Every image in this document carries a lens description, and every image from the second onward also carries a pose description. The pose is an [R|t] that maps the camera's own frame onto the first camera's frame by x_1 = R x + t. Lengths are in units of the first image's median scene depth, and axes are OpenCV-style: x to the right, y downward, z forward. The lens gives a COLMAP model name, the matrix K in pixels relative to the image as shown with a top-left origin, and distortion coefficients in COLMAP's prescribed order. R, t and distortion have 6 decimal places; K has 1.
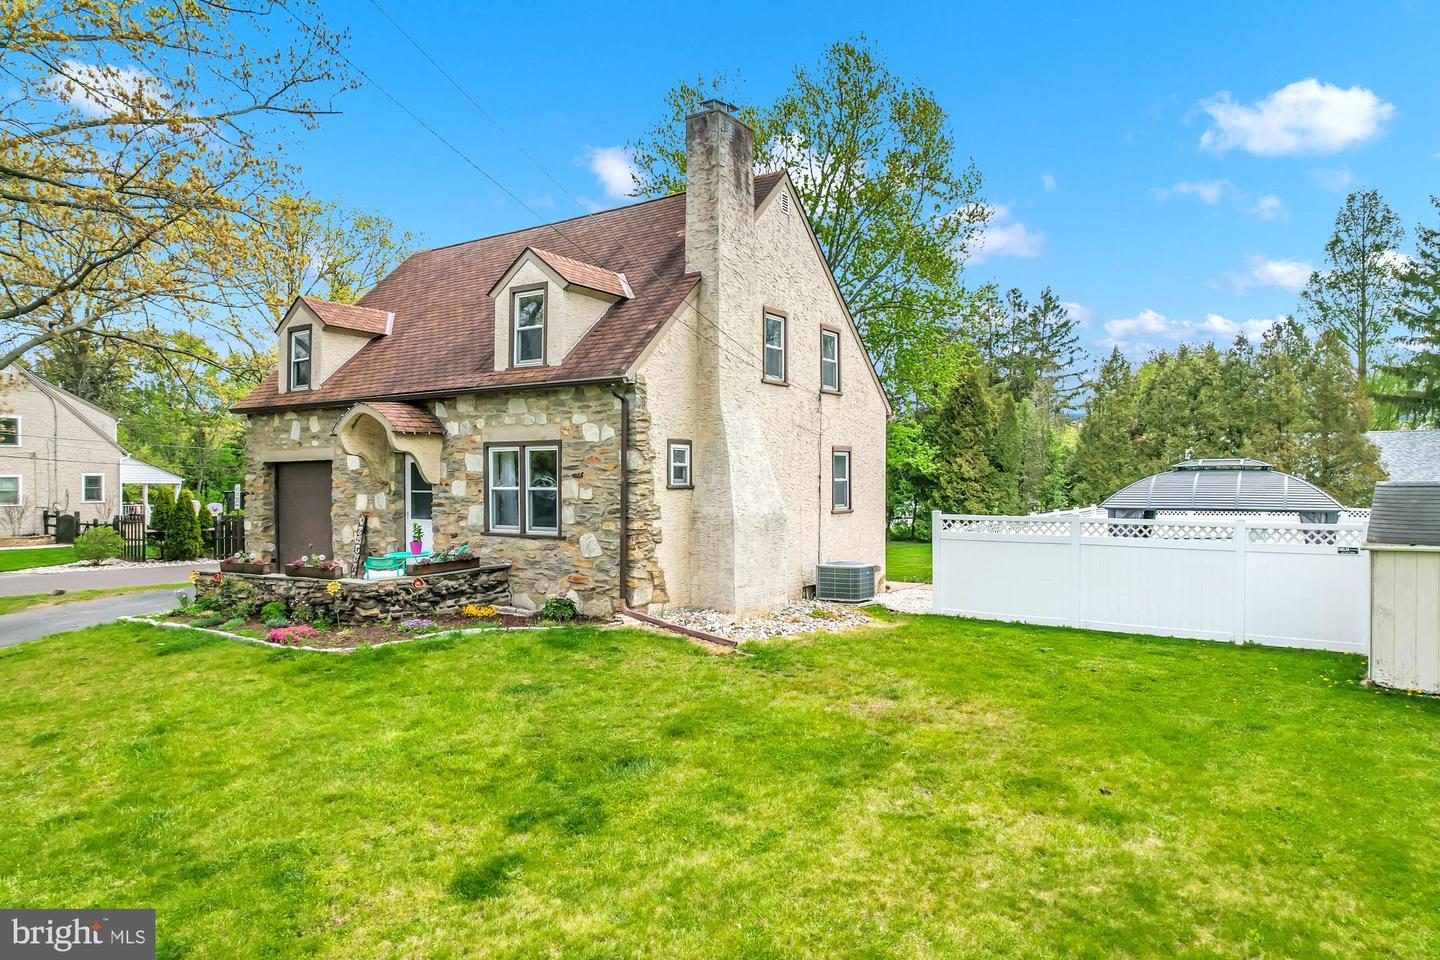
lens RADIAL K [[918.8, 0, 726.6], [0, 918.8, 477.0], [0, 0, 1]] dist [-0.066421, 0.051522]
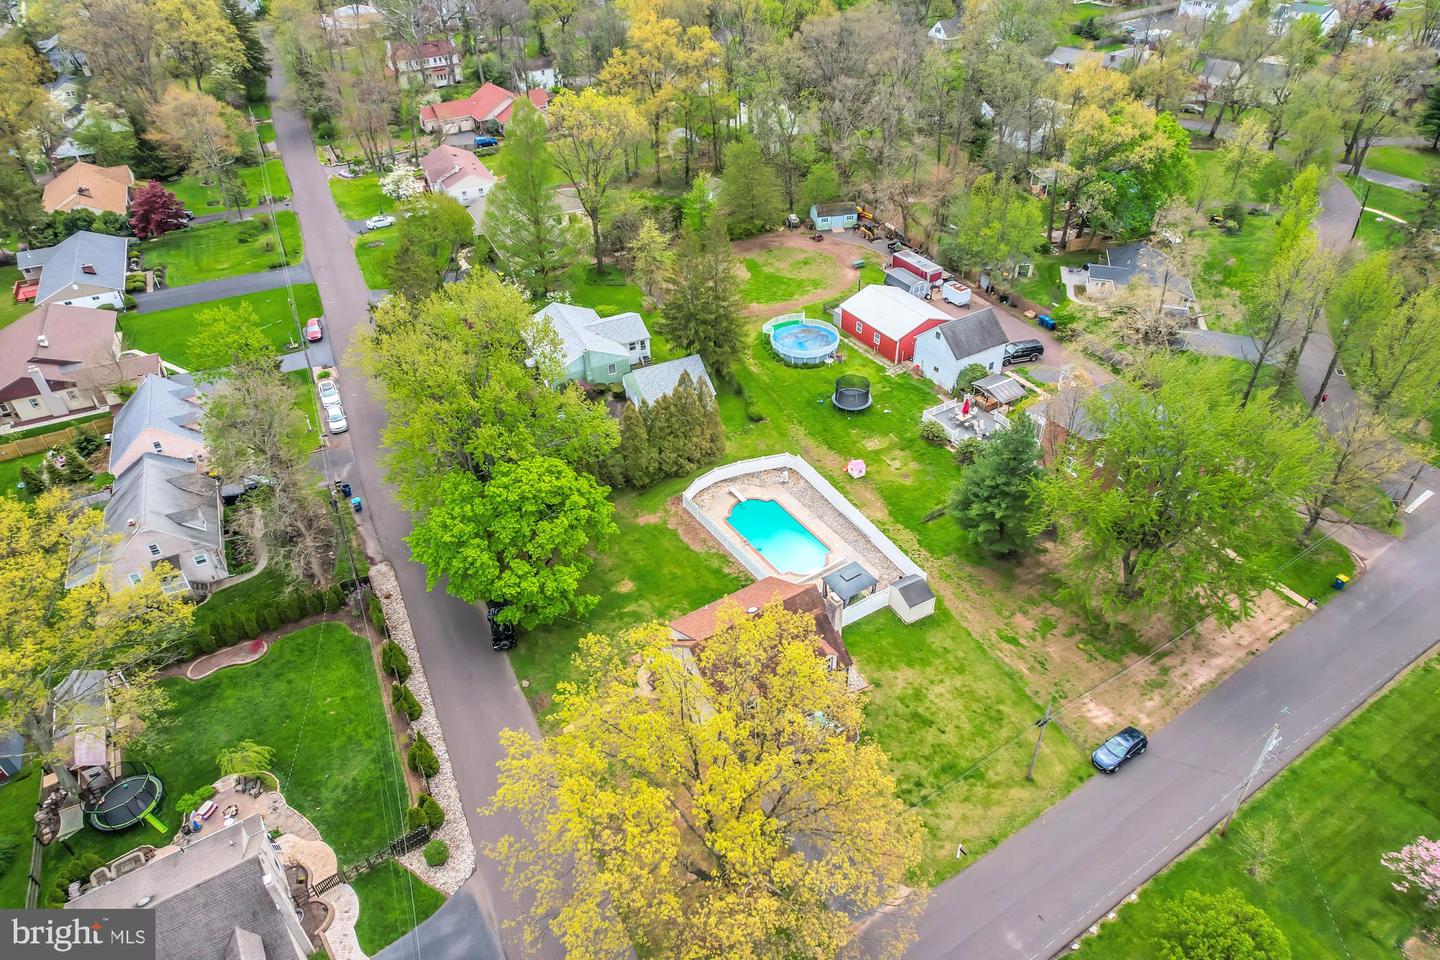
lens RADIAL K [[918.8, 0, 723.1], [0, 918.8, 475.7], [0, 0, 1]] dist [-0.066421, 0.051522]
pose [[0.391816, -0.553200, 0.735153, -3.125394], [0.010947, 0.801788, 0.597508, -3.509379], [-0.919979, -0.226065, 0.320209, 0.248828]]
